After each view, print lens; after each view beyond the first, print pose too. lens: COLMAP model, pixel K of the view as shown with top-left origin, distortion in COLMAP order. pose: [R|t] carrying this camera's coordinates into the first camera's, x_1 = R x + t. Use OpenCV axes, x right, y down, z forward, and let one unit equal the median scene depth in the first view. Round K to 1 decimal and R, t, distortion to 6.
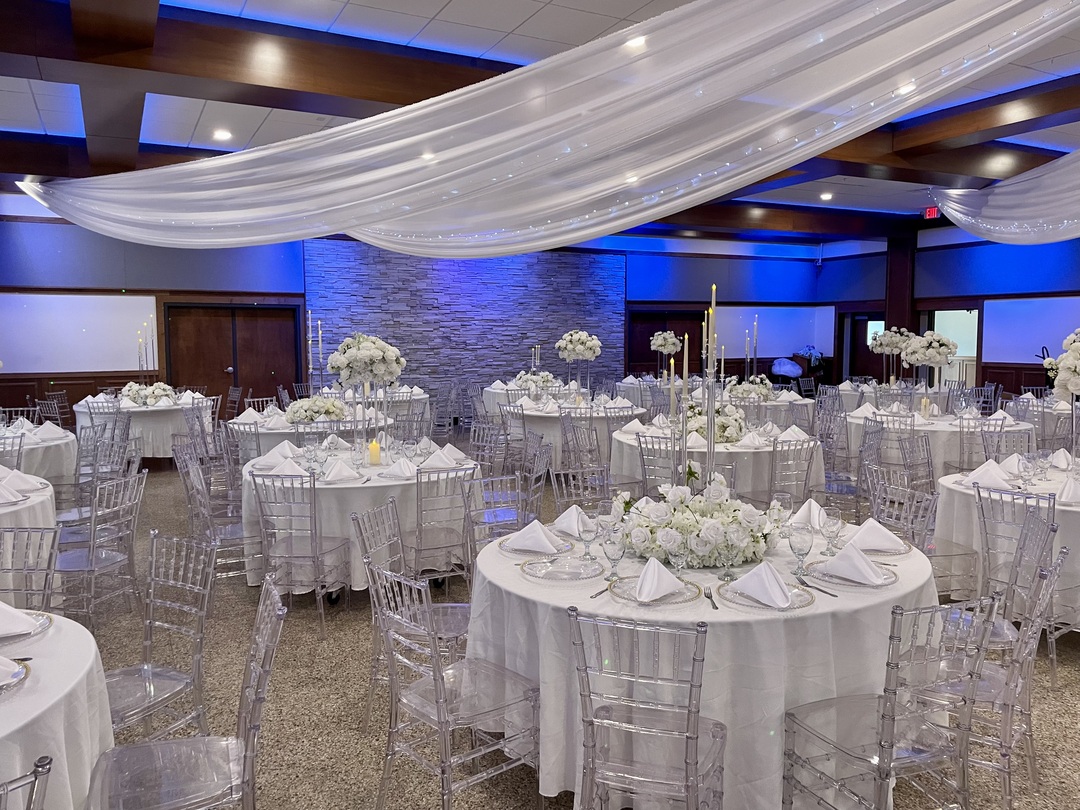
lens RADIAL K [[818.8, 0, 541.4], [0, 818.8, 405.1], [0, 0, 1]] dist [0.013013, -0.000922]
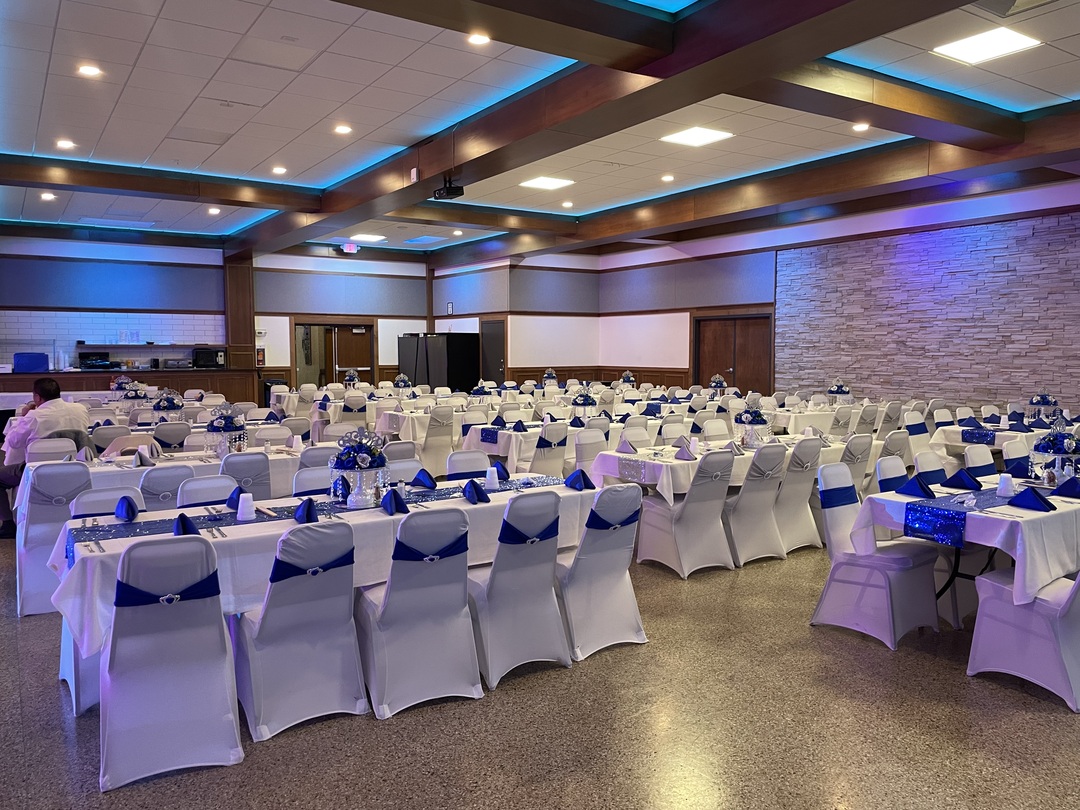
lens RADIAL K [[818.8, 0, 539.8], [0, 818.8, 403.7], [0, 0, 1]] dist [0.013013, -0.000922]
pose [[0.082891, 0.066889, -0.994311, 0.713614], [-0.087051, 0.994417, 0.059639, -0.037778], [0.992749, 0.081612, 0.088251, 0.564920]]
